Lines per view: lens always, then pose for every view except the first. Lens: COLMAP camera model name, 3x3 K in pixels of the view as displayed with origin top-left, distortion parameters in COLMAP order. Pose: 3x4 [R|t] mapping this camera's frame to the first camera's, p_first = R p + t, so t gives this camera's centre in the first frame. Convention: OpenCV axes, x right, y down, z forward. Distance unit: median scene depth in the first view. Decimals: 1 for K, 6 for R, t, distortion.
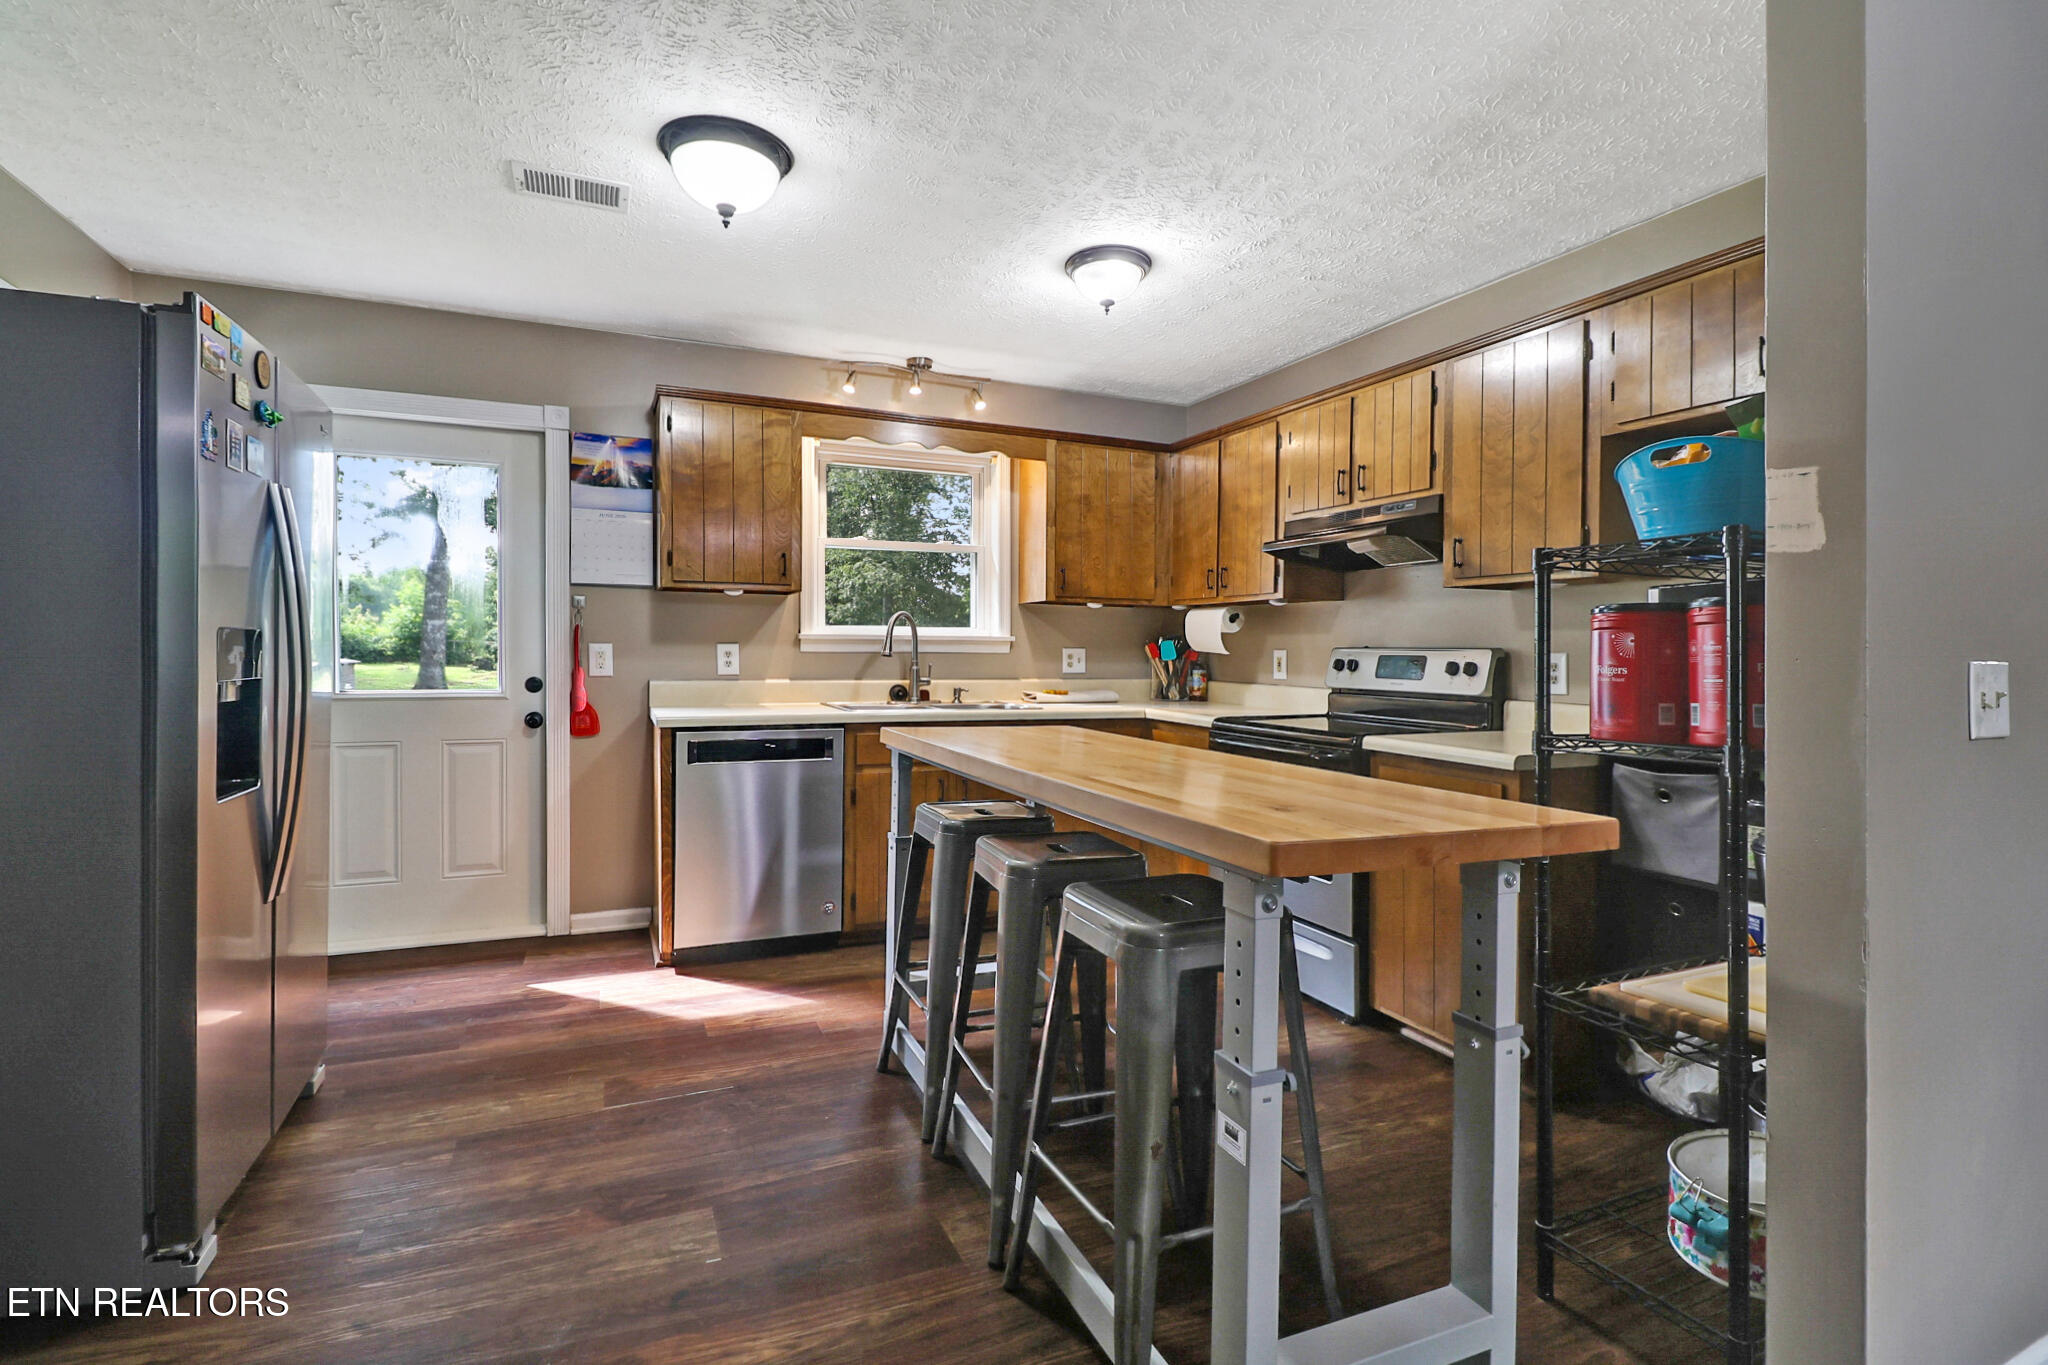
lens RADIAL K [[957.0, 0, 1028.5], [0, 957.0, 658.4], [0, 0, 1]] dist [0.000488, 0.000011]
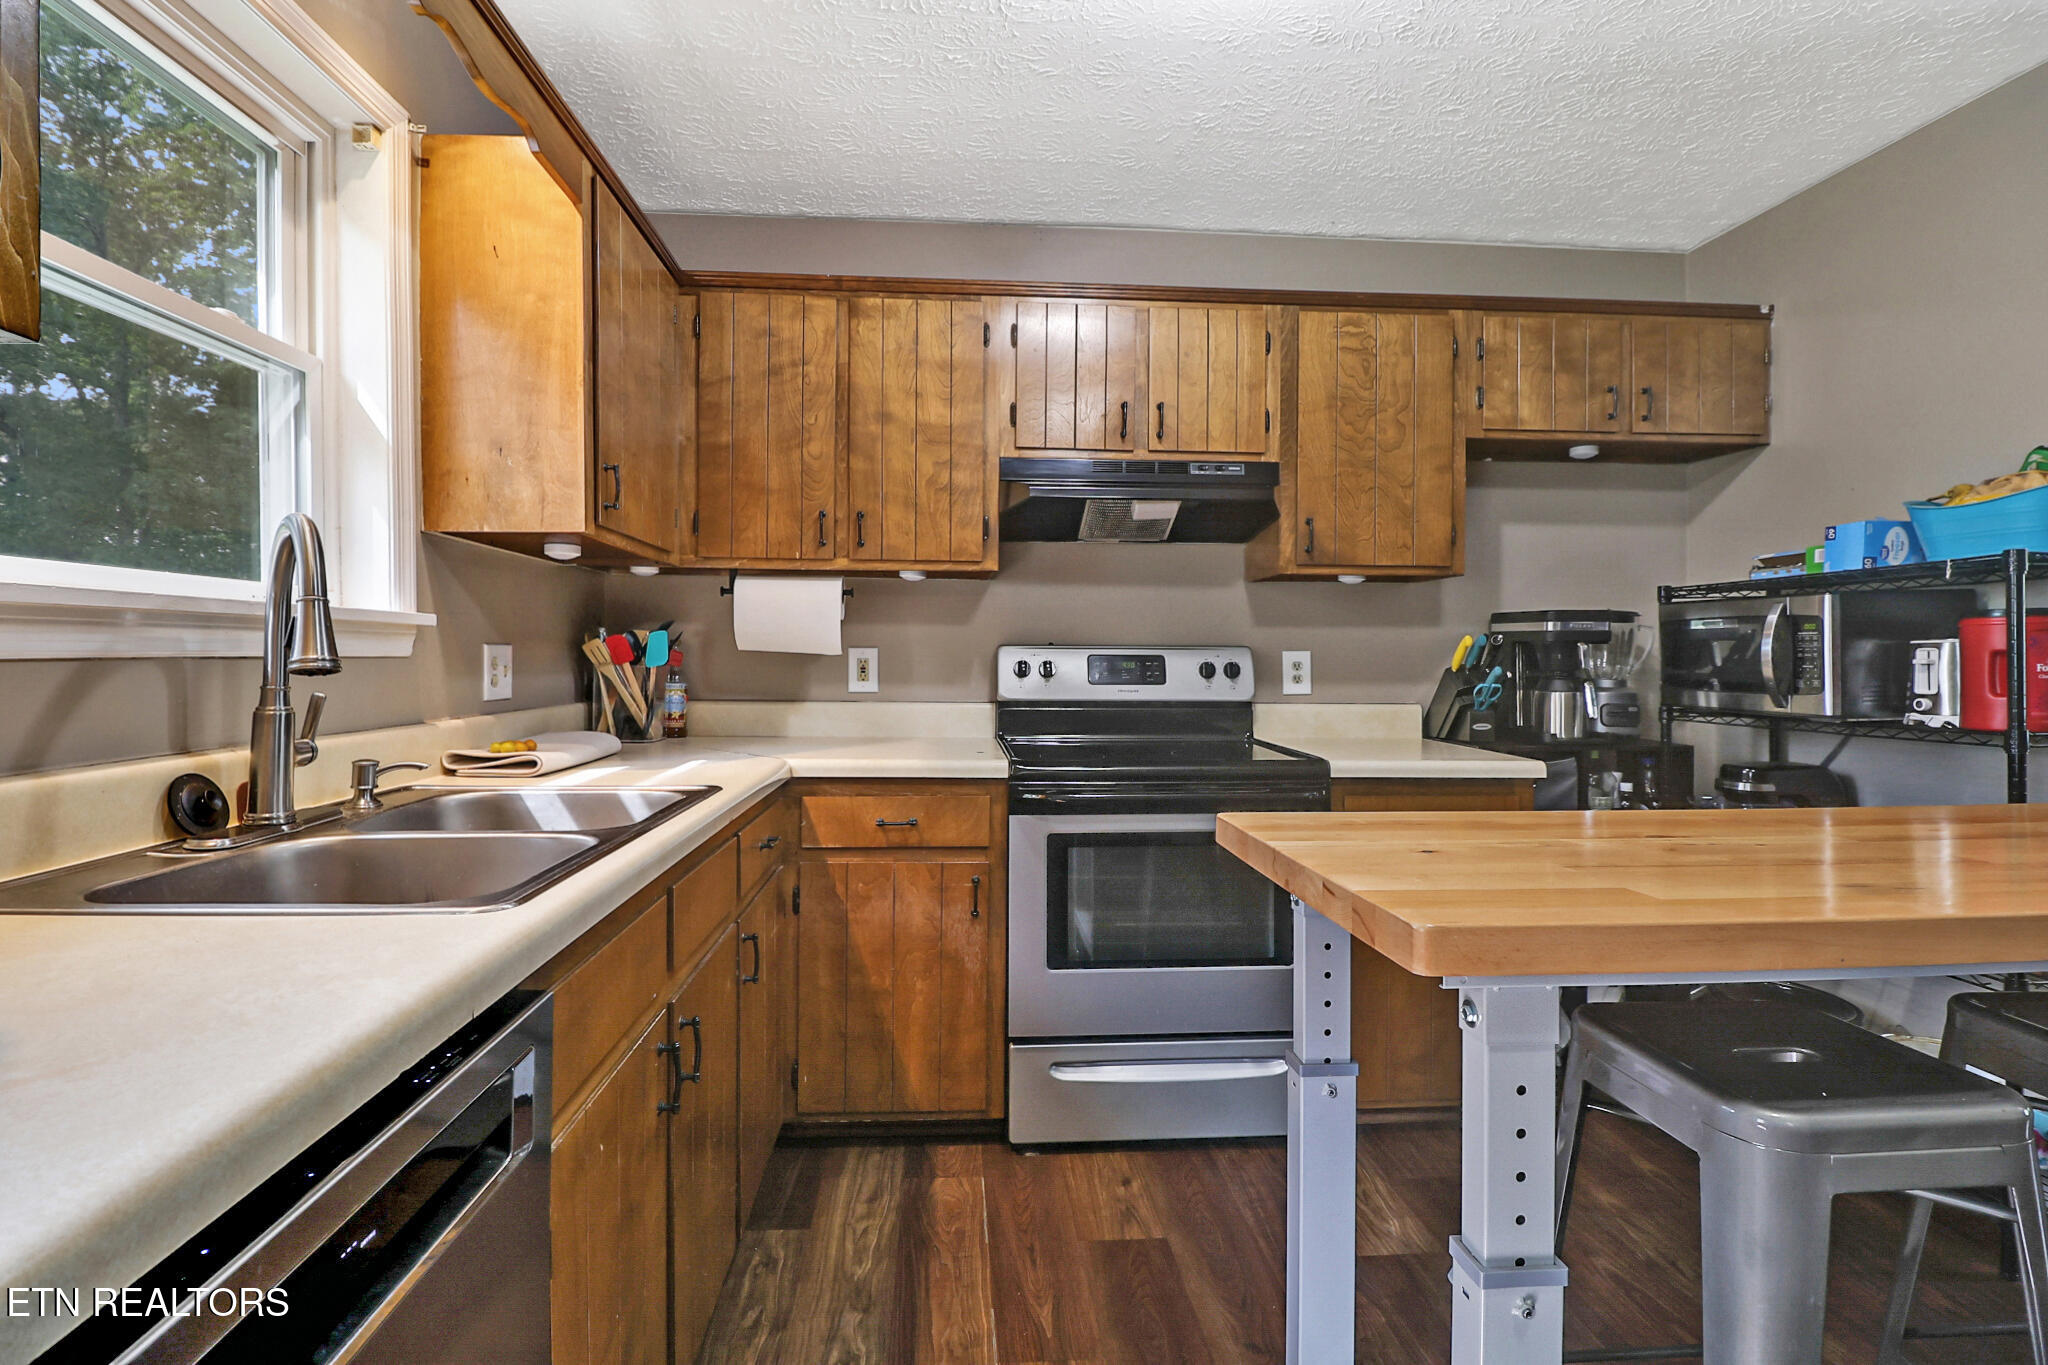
lens RADIAL K [[937.1, 0, 1007.4], [0, 937.1, 652.8], [0, 0, 1]] dist [0.002099, -0.018425]
pose [[0.343772, -0.006590, 0.939030, -0.323629], [0.005296, 0.999973, 0.005079, -0.008403], [-0.939038, 0.003227, 0.343798, 0.715285]]
